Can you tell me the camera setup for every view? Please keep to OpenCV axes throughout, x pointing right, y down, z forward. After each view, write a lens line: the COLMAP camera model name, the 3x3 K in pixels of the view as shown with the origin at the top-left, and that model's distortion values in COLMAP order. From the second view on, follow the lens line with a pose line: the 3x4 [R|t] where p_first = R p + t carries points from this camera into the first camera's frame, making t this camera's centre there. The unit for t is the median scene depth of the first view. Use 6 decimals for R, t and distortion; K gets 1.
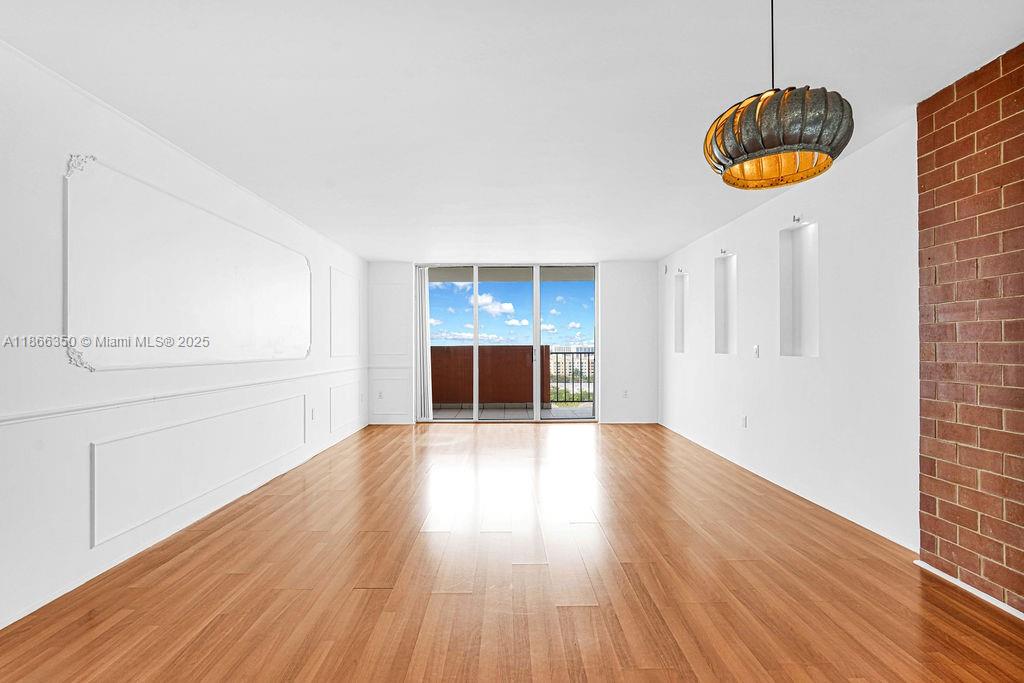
lens RADIAL K [[461.3, 0, 513.3], [0, 461.3, 343.9], [0, 0, 1]] dist [-0.011246, 0.003611]
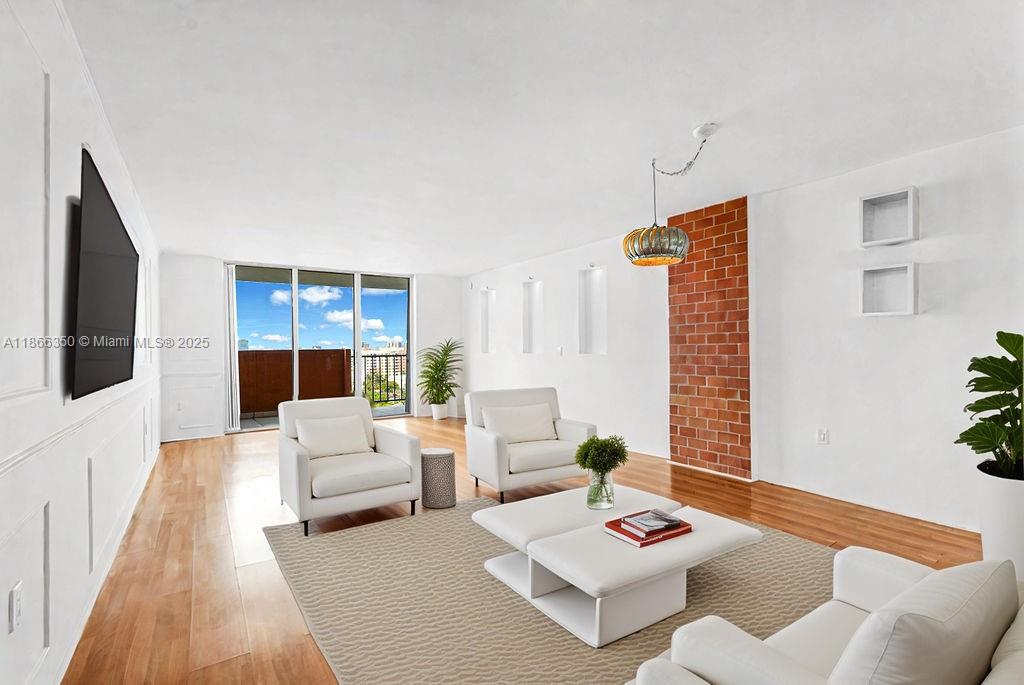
lens RADIAL K [[467.9, 0, 510.3], [0, 467.9, 341.0], [0, 0, 1]] dist [-0.002309, -0.000199]
pose [[0.838598, 0.000237, 0.544750, -0.441840], [0.006716, 0.999919, -0.010774, -0.000984], [-0.544709, 0.012694, 0.838529, -0.160628]]
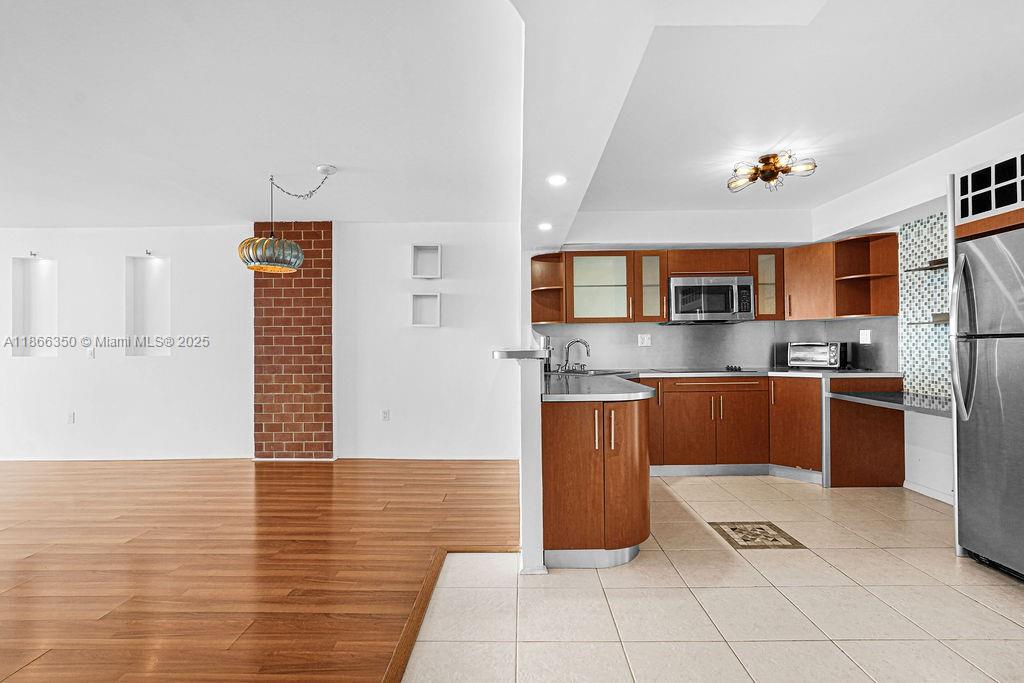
lens RADIAL K [[461.3, 0, 515.6], [0, 461.3, 344.5], [0, 0, 1]] dist [-0.011246, 0.003611]
pose [[0.035227, -0.004731, 0.999368, -0.631482], [0.000604, 0.999989, 0.004713, -0.010036], [-0.999379, 0.000438, 0.035230, -0.107005]]
